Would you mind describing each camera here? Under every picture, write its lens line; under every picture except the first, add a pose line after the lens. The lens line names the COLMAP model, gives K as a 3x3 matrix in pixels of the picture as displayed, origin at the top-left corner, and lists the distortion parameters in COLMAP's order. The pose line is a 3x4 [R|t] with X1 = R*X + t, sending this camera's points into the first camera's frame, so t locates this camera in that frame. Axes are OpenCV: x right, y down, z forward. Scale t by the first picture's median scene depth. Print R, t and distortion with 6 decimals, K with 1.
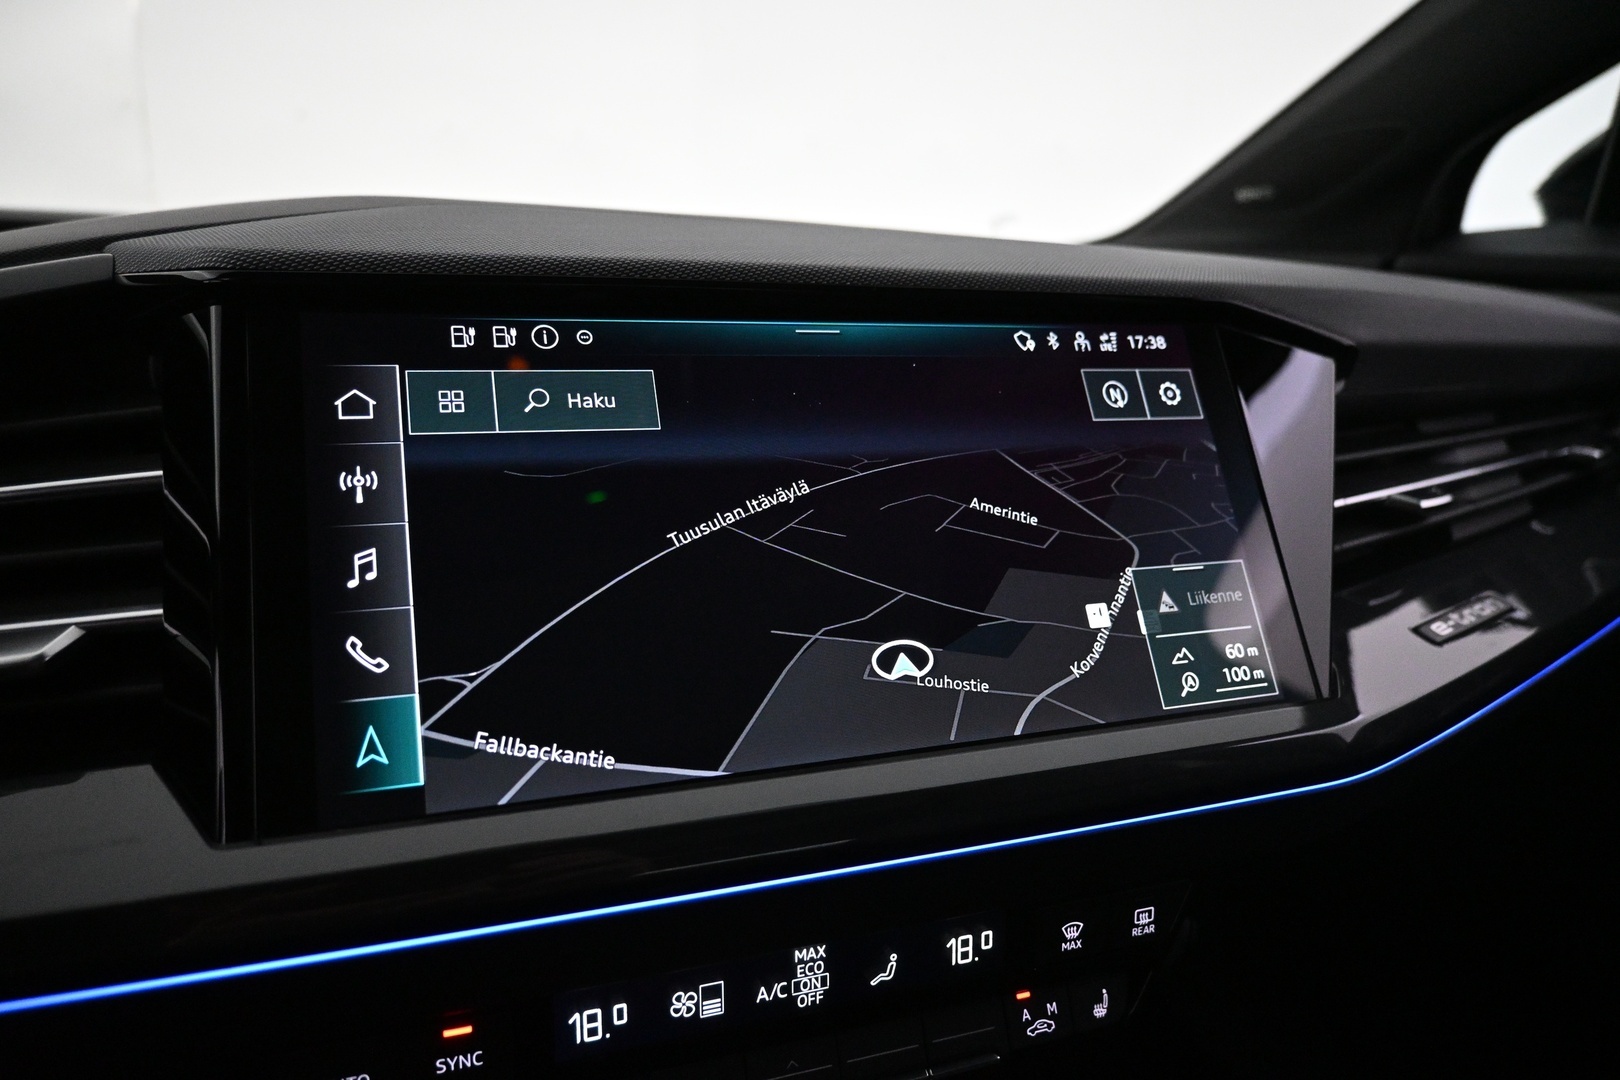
lens RADIAL K [[1095.9, 0, 810.0], [0, 1095.9, 540.0], [0, 0, 1]] dist [0.001645, -0.006954]
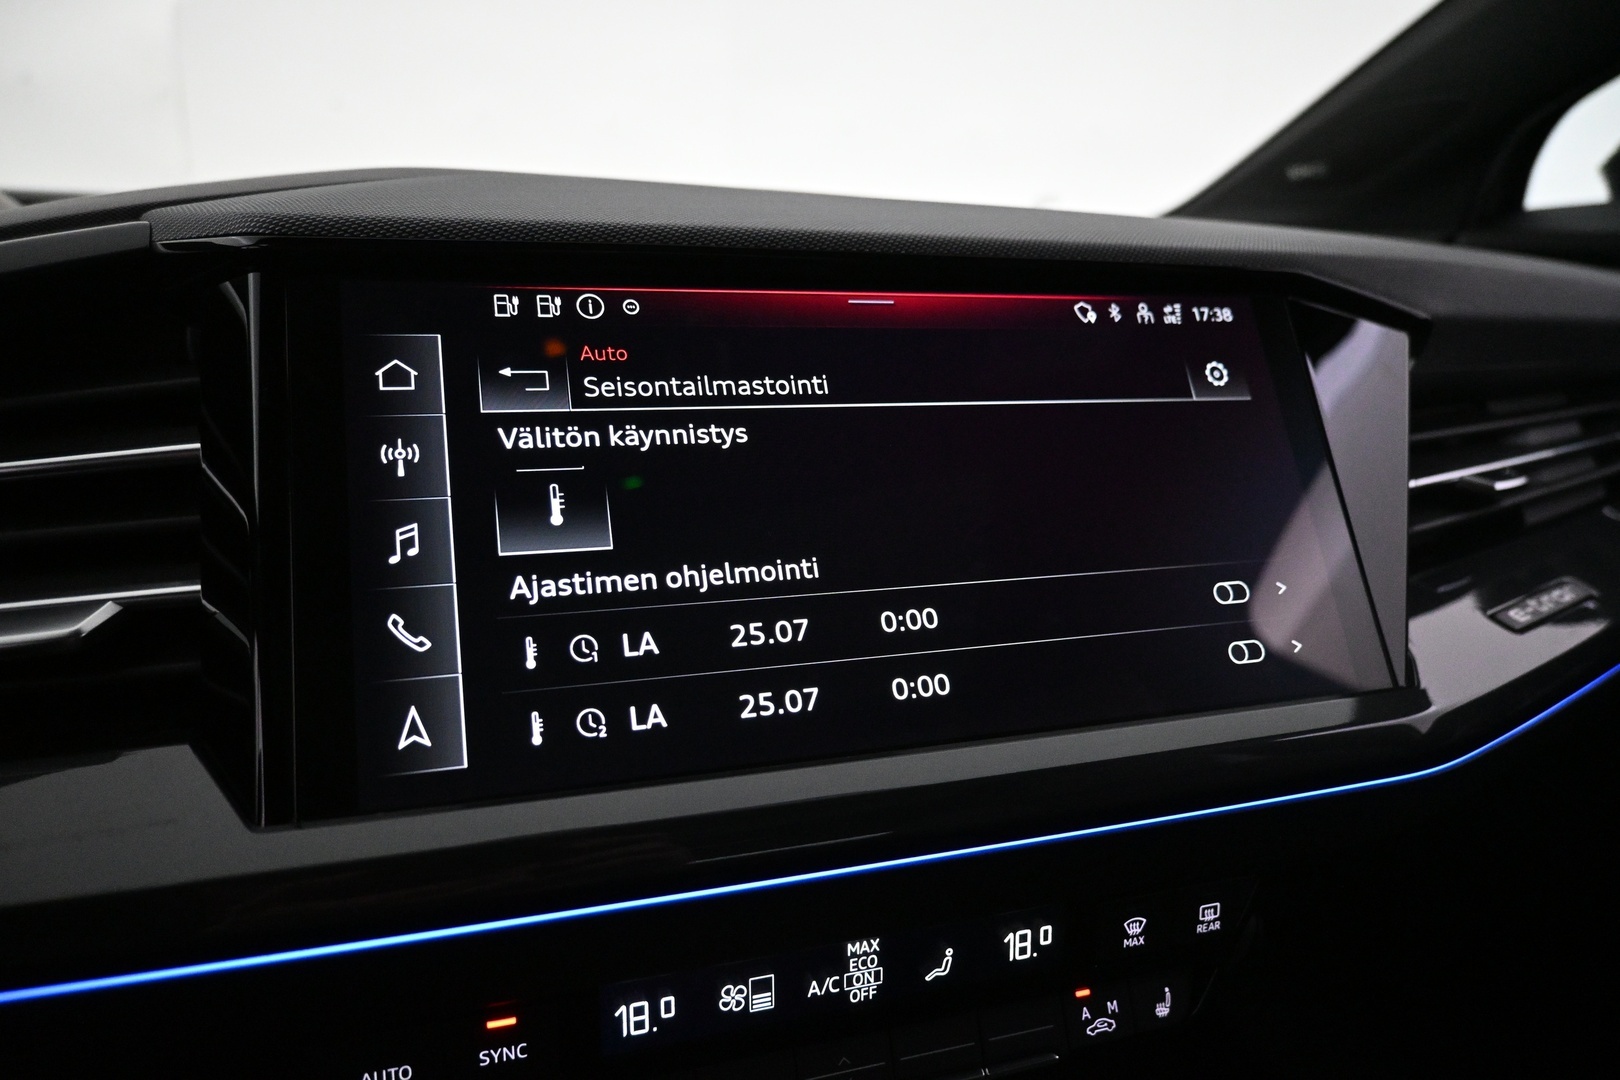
lens RADIAL K [[1095.9, 0, 810.0], [0, 1095.9, 540.0], [0, 0, 1]] dist [0.001645, -0.006954]
pose [[0.999614, 0.003022, -0.027605, -0.020980], [-0.002799, 0.999963, 0.008121, 0.011943], [0.027629, -0.008040, 0.999586, 0.038587]]
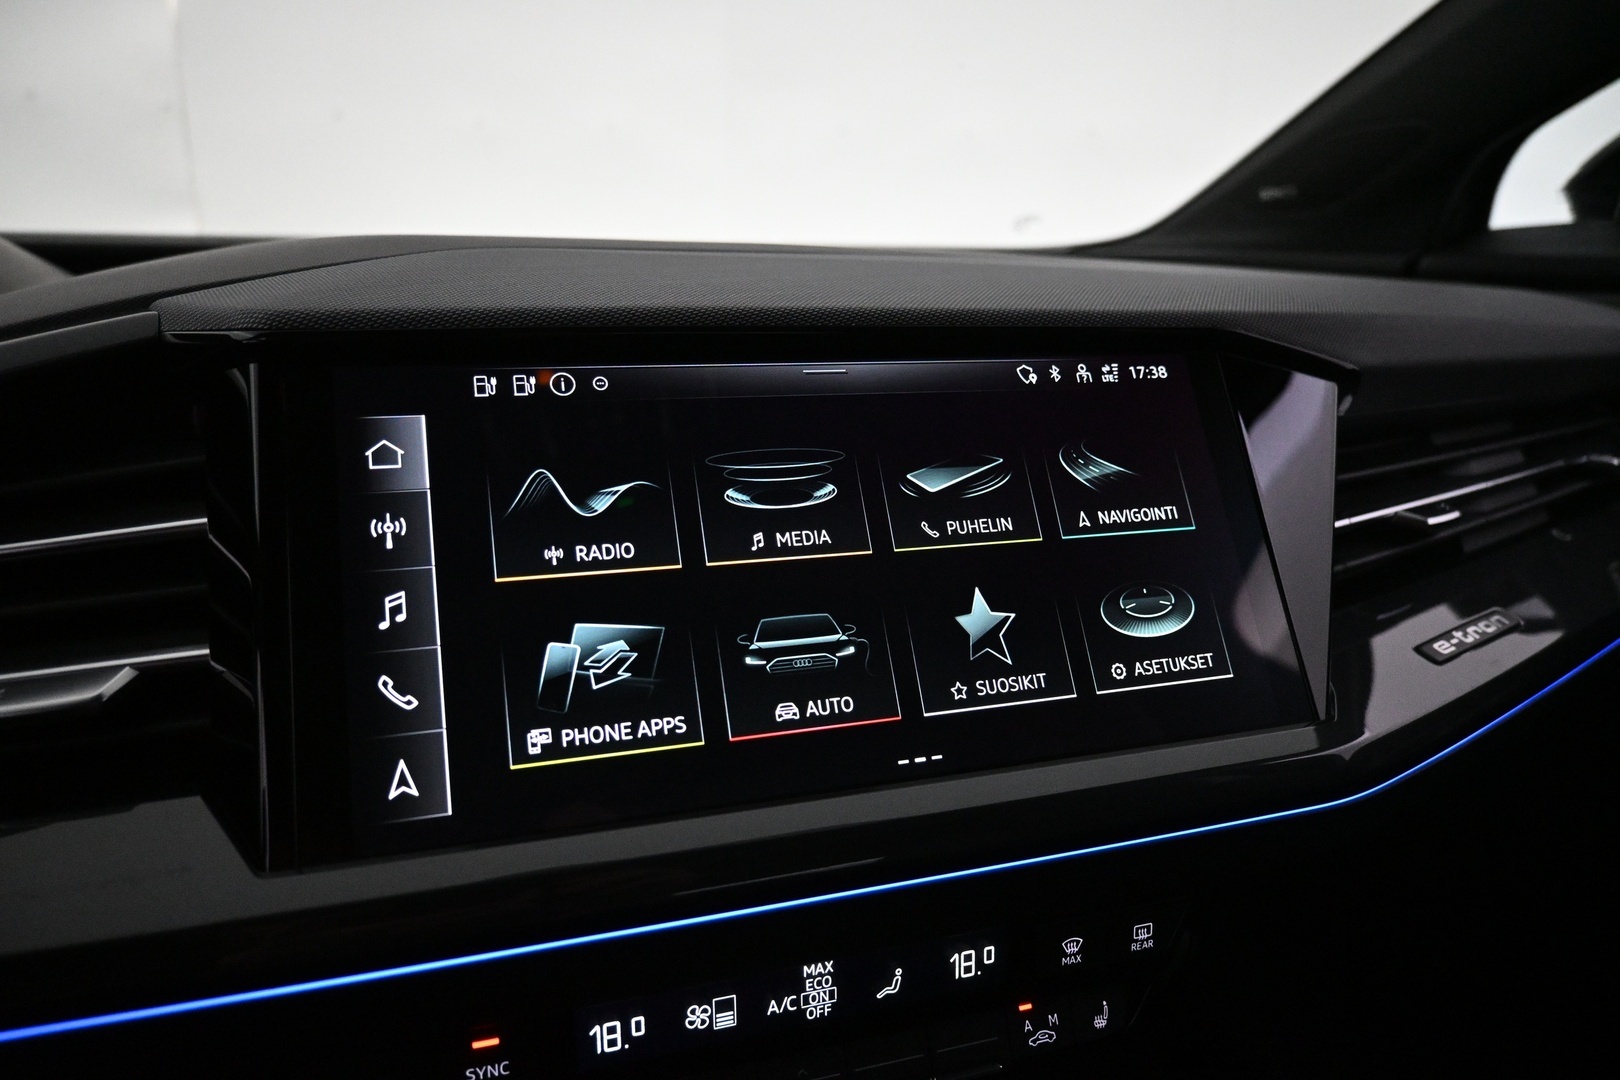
lens RADIAL K [[1095.9, 0, 810.0], [0, 1095.9, 540.0], [0, 0, 1]] dist [0.001645, -0.006954]
pose [[0.999472, -0.005587, -0.031998, 0.027965], [0.006080, 0.999864, 0.015350, -0.050101], [0.031908, -0.015537, 0.999370, -0.045149]]
